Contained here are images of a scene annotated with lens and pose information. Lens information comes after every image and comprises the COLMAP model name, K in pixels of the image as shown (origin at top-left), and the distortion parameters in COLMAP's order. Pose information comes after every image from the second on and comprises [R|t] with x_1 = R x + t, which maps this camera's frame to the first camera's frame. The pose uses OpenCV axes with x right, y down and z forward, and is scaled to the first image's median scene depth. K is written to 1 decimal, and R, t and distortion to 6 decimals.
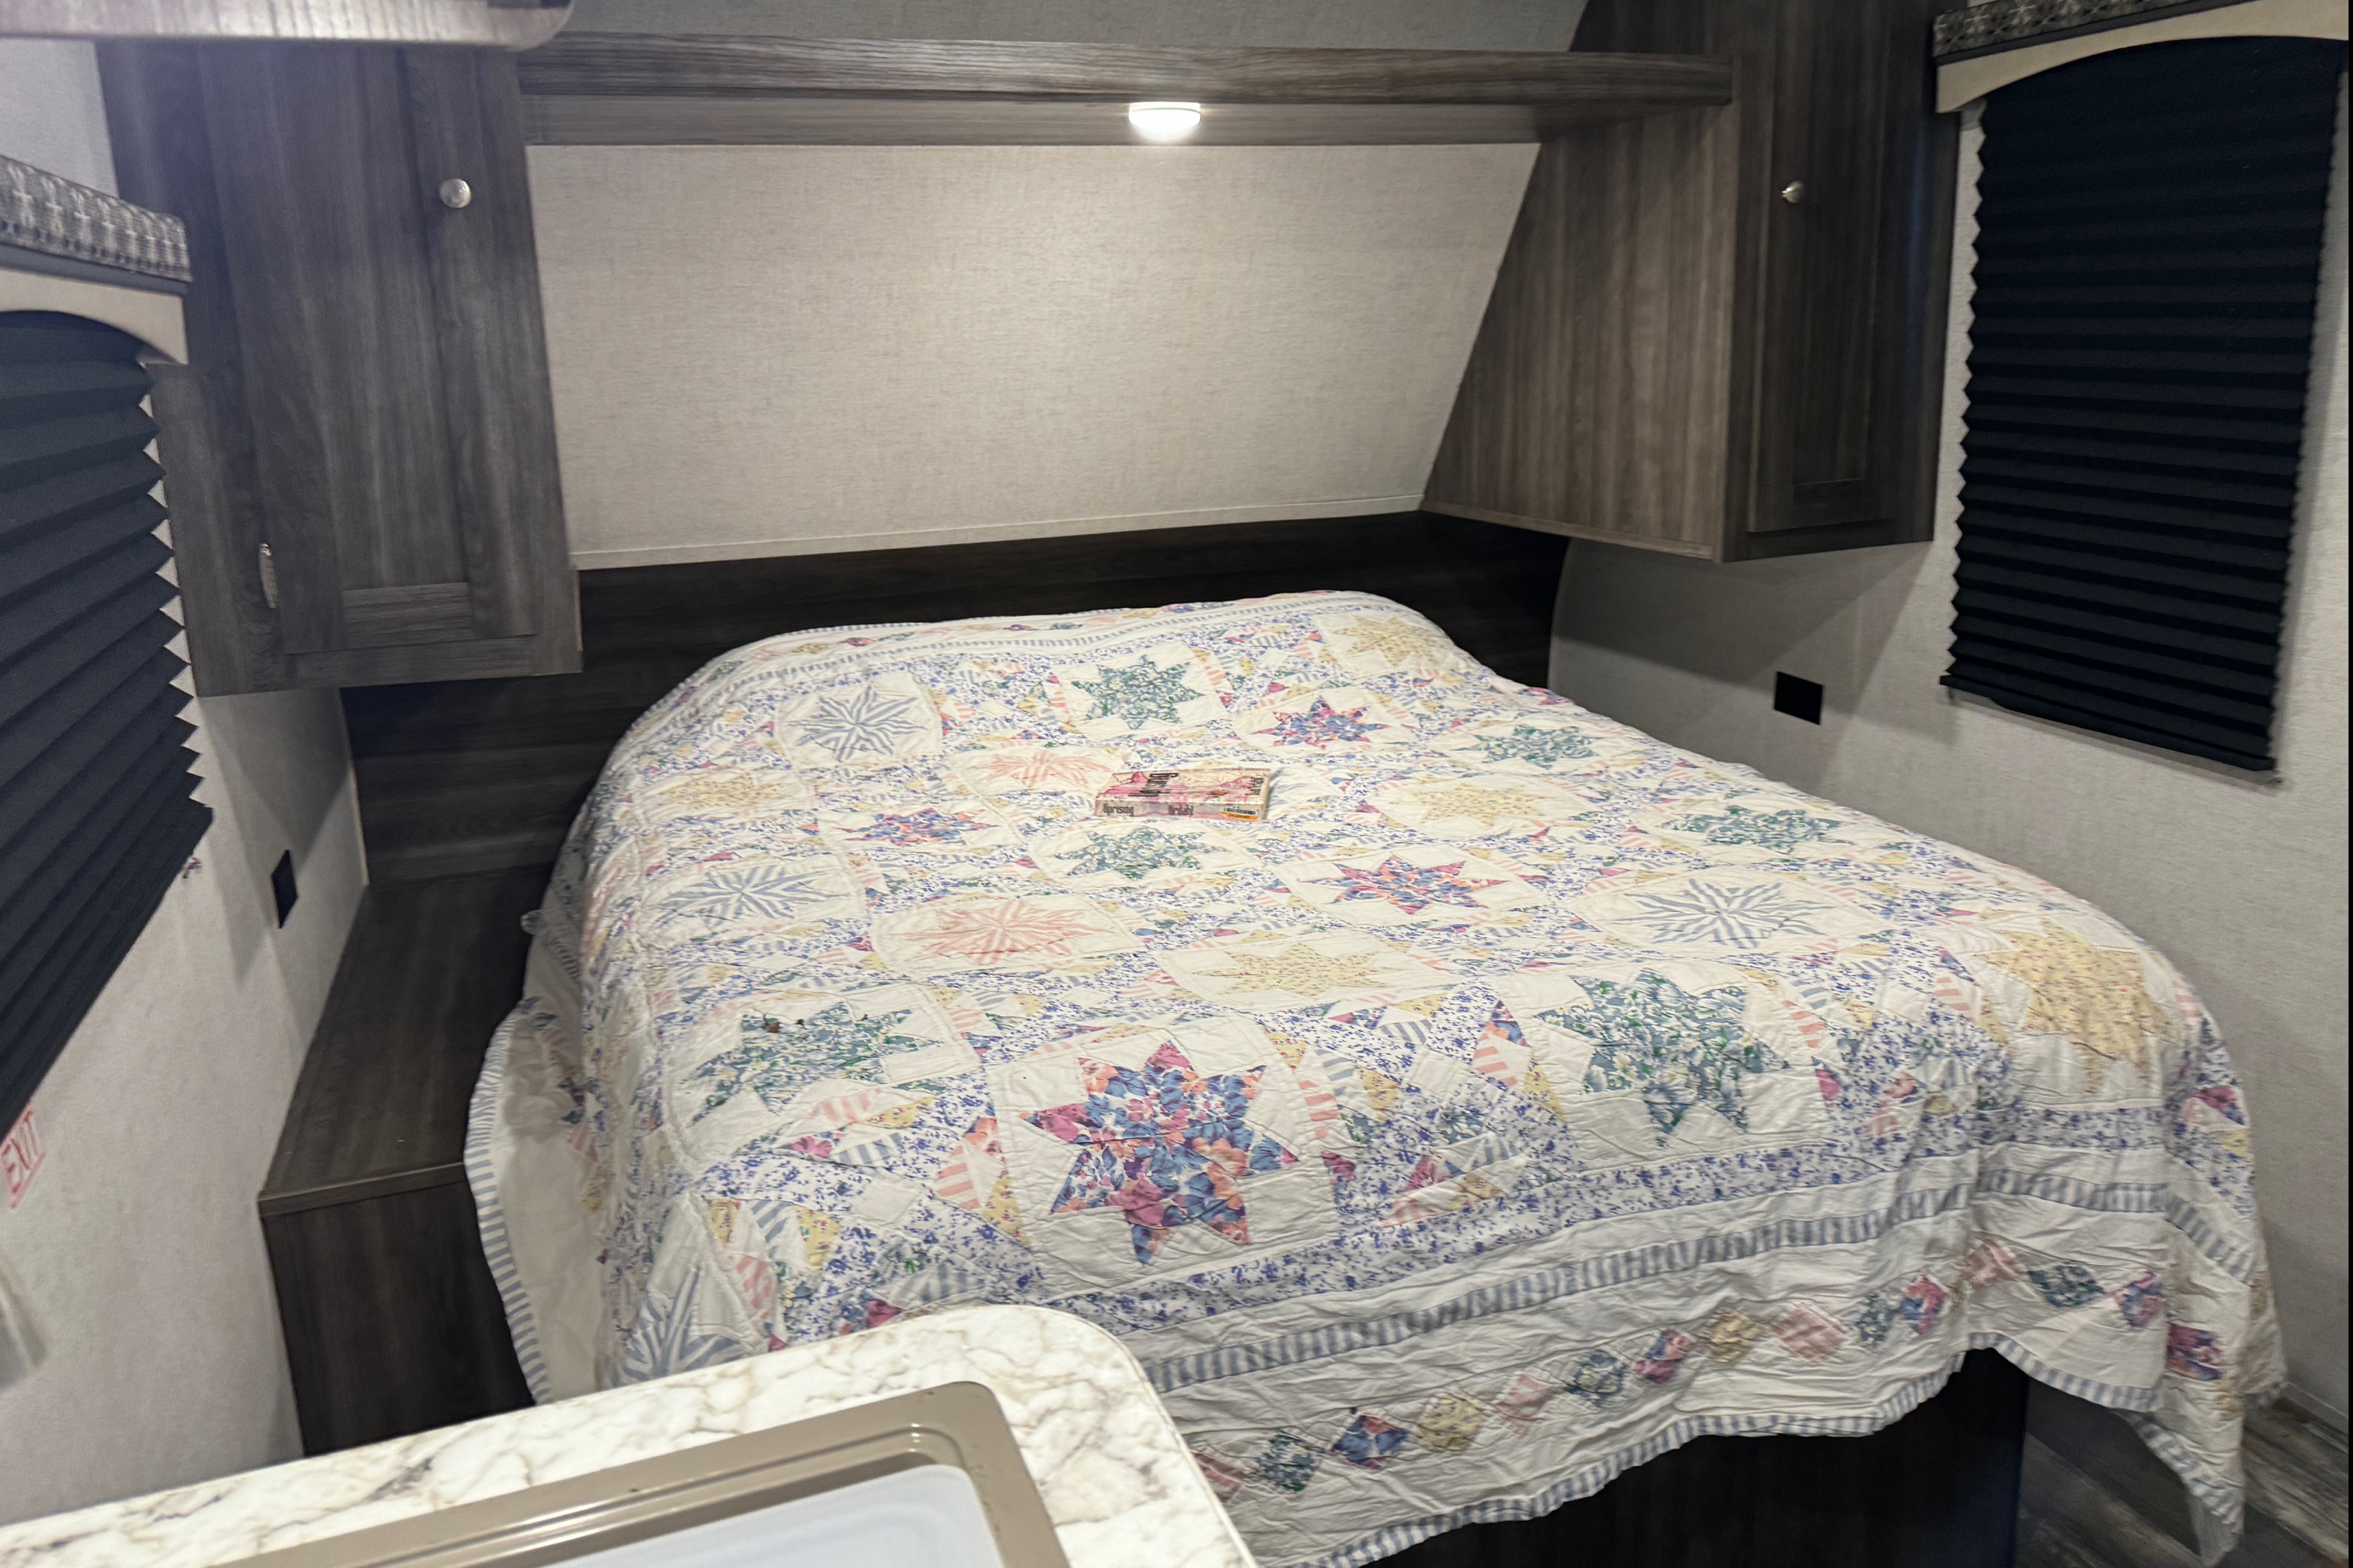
lens RADIAL K [[1626.3, 0, 1159.0], [0, 1626.3, 657.9], [0, 0, 1]] dist [0.153426, -0.264310]
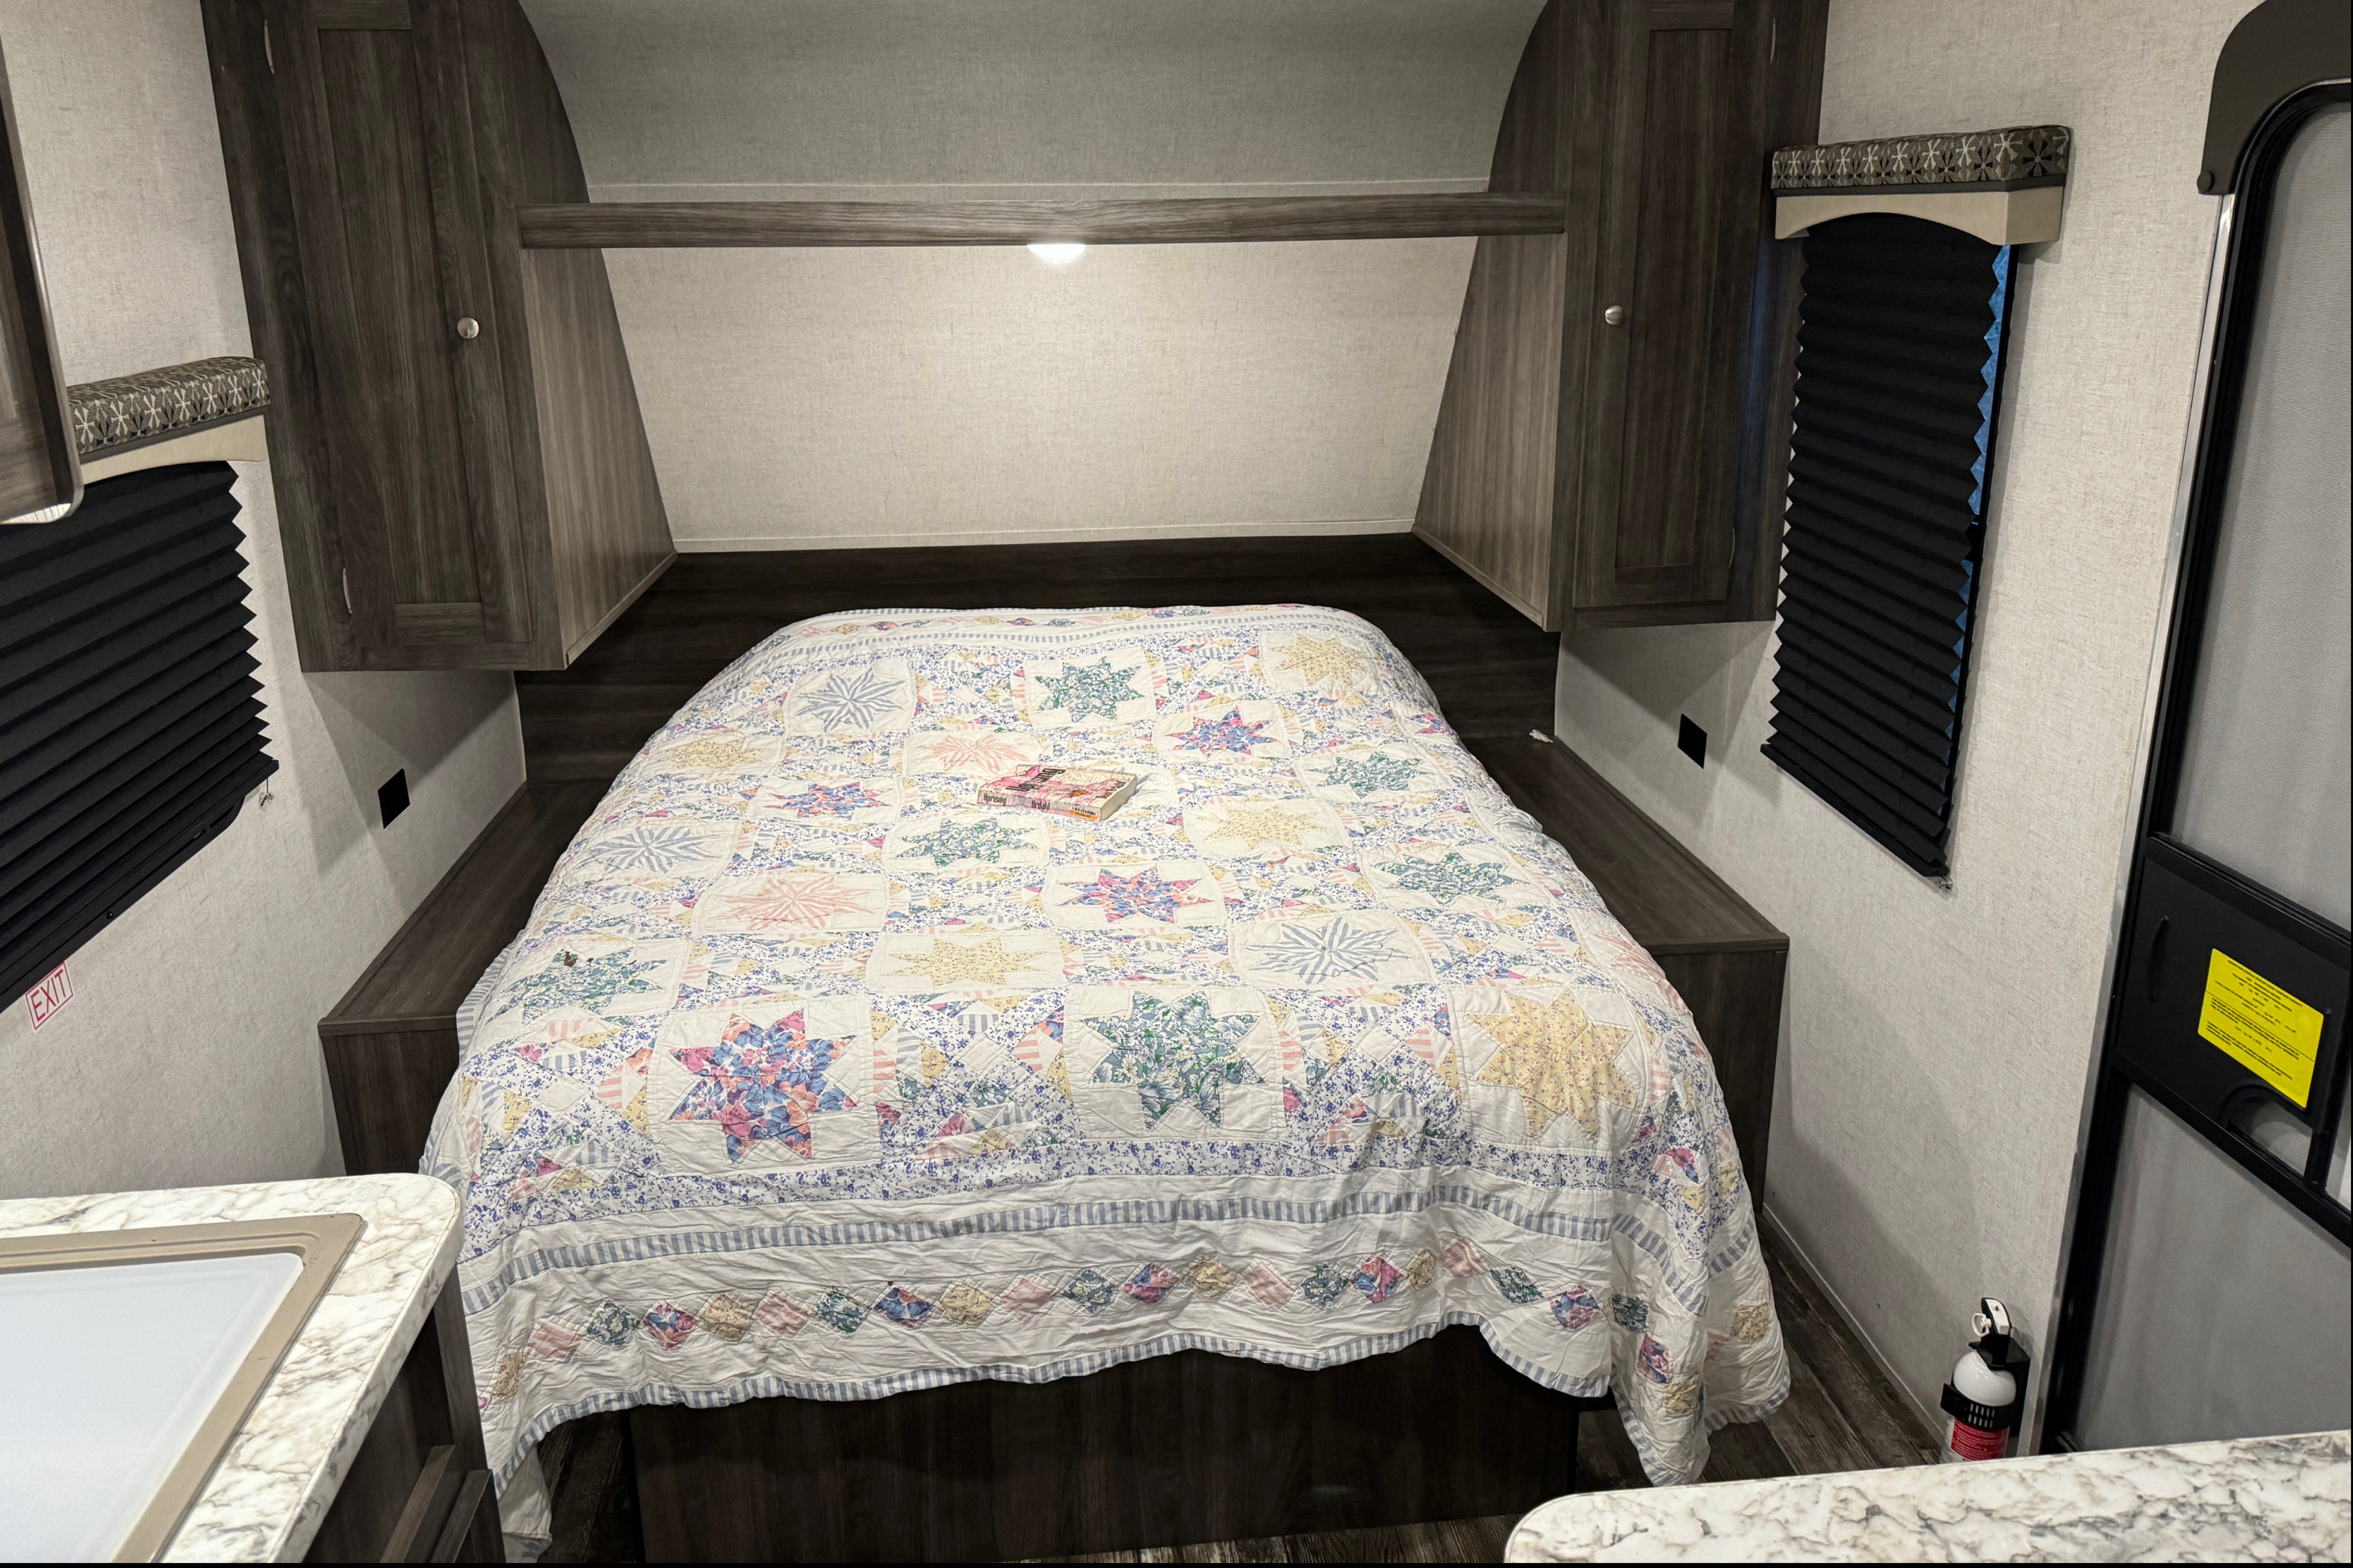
lens RADIAL K [[1626.6, 0, 1186.4], [0, 1626.6, 626.0], [0, 0, 1]] dist [0.180106, -0.357623]
pose [[0.971705, 0.079459, -0.222430, 0.573570], [-0.067058, 0.995773, 0.062772, -0.189241], [0.226477, -0.046081, 0.972926, -0.263656]]
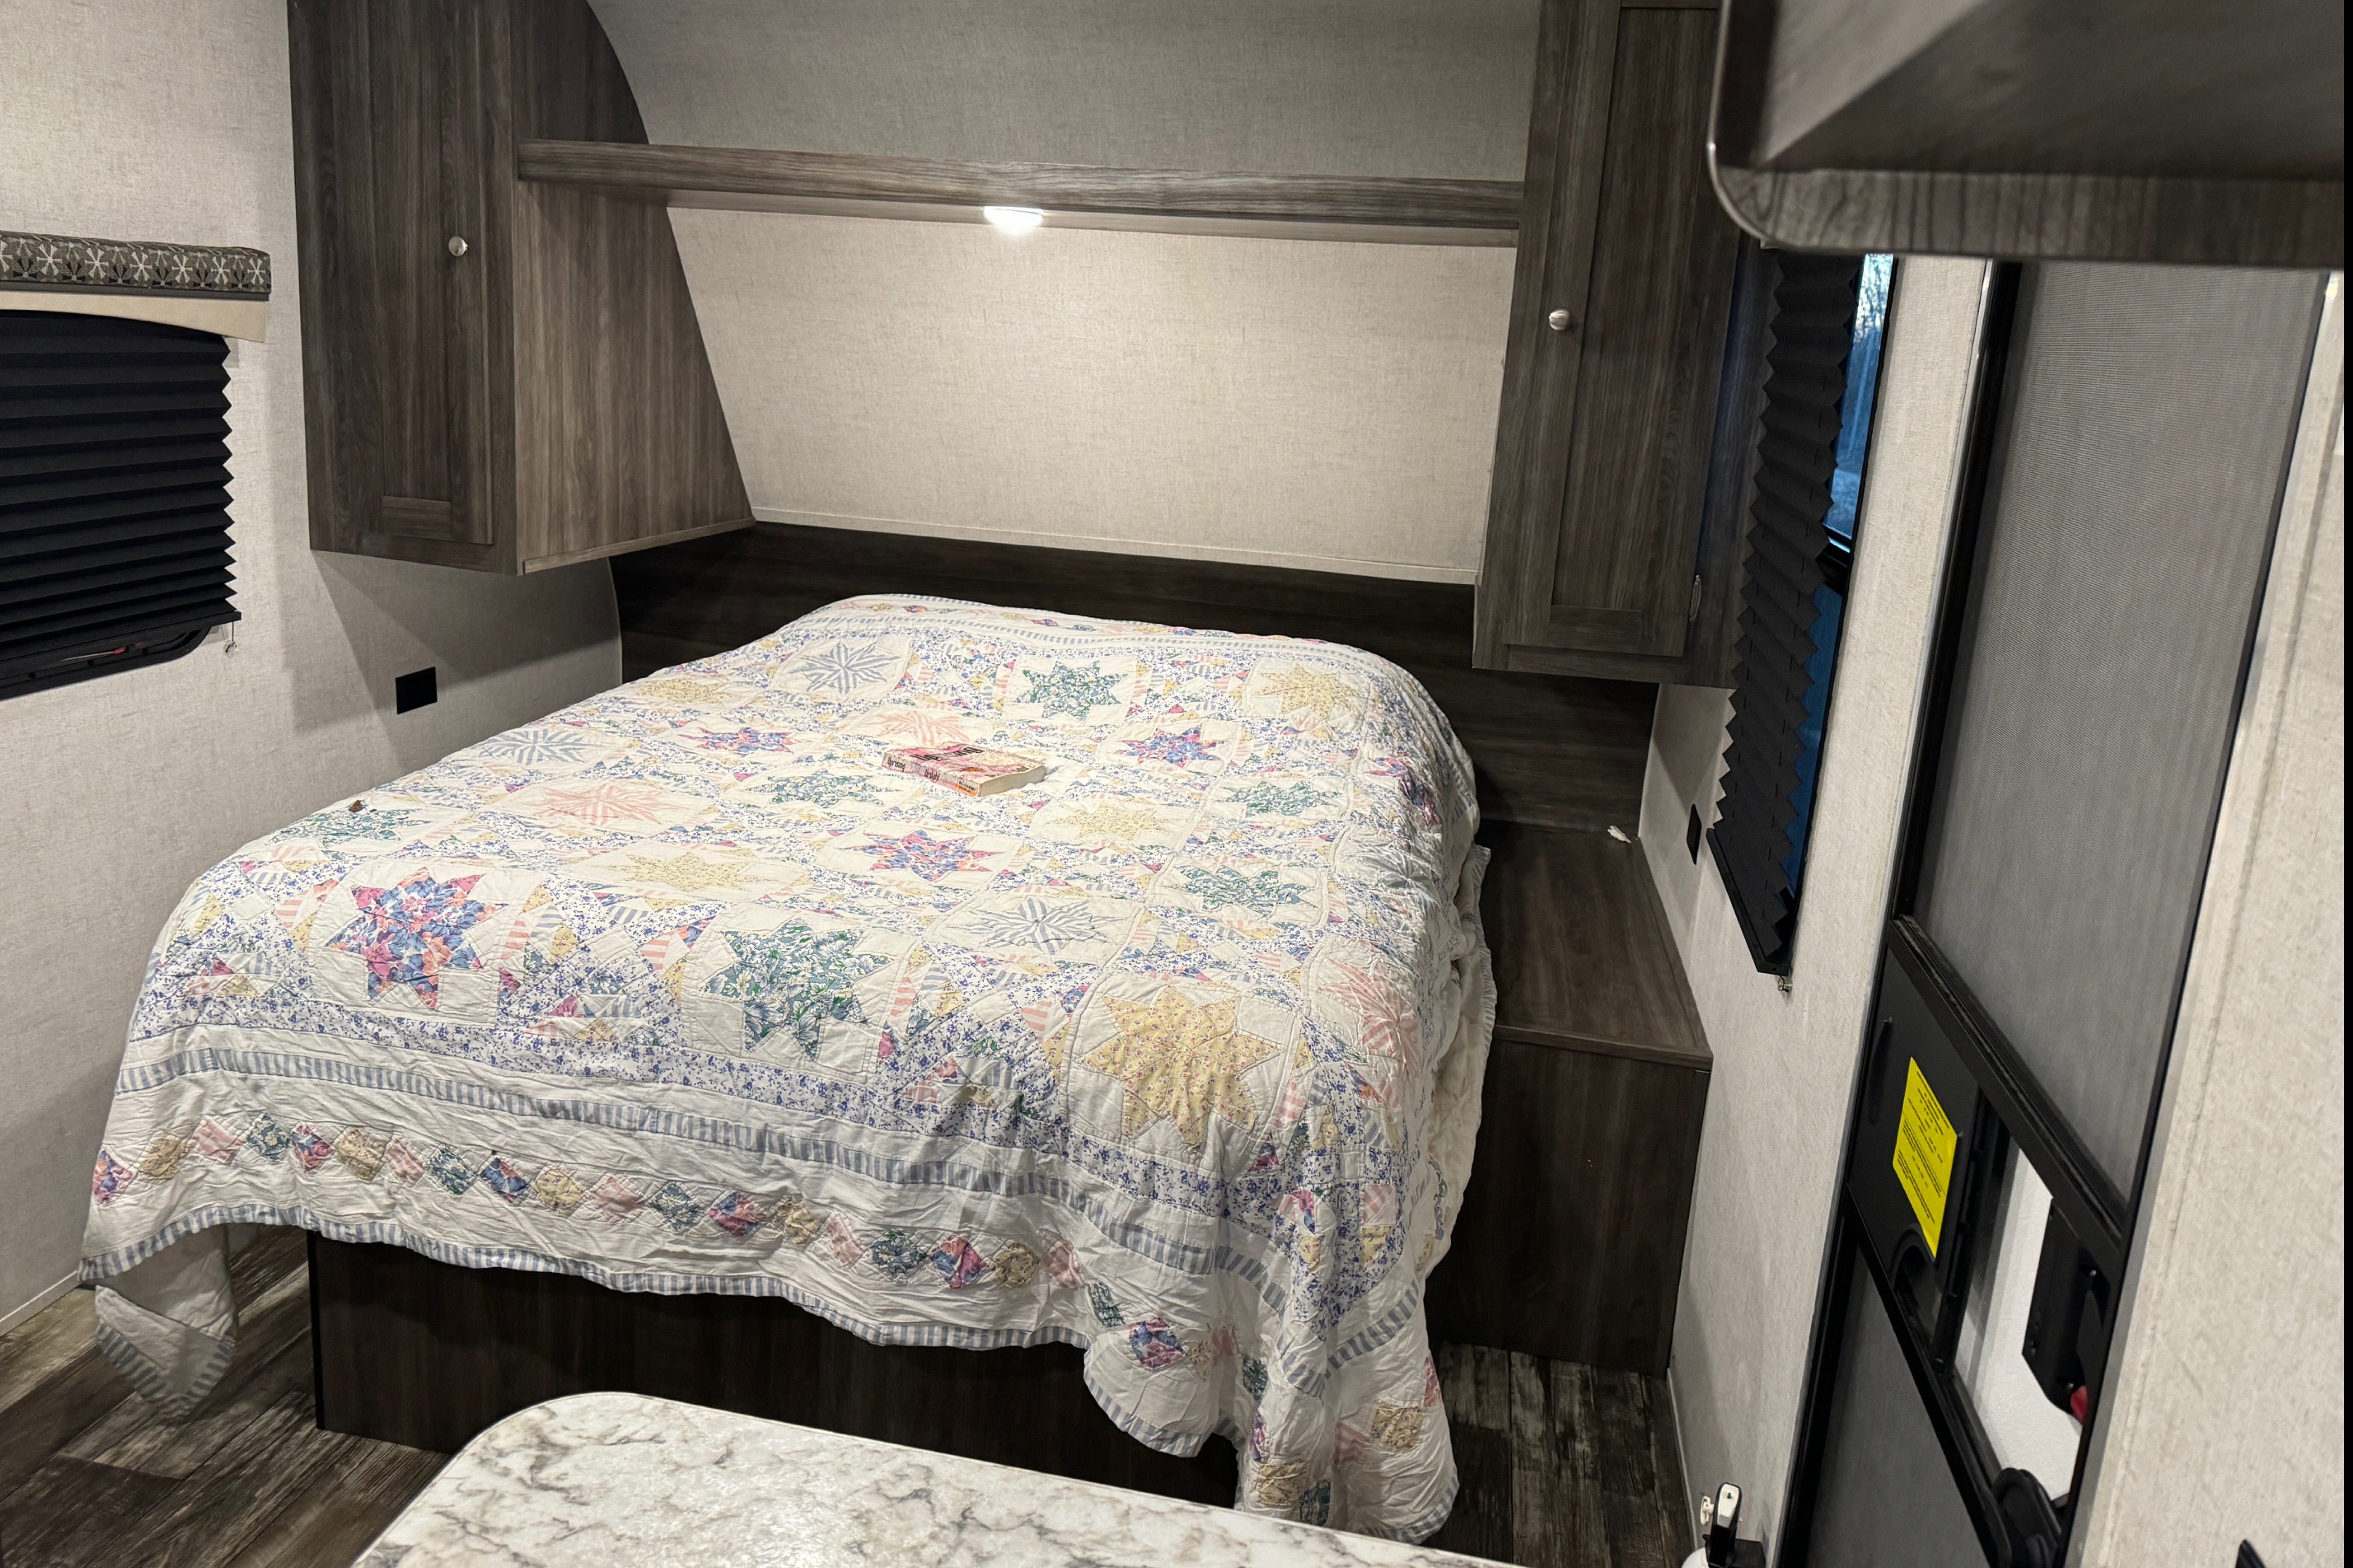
lens RADIAL K [[1623.6, 0, 1183.7], [0, 1623.6, 652.7], [0, 0, 1]] dist [0.121252, -0.193550]
pose [[0.856658, 0.181922, -0.482743, 1.108078], [-0.187716, 0.981535, 0.036778, -0.113730], [0.480520, 0.059112, 0.874989, 0.025368]]
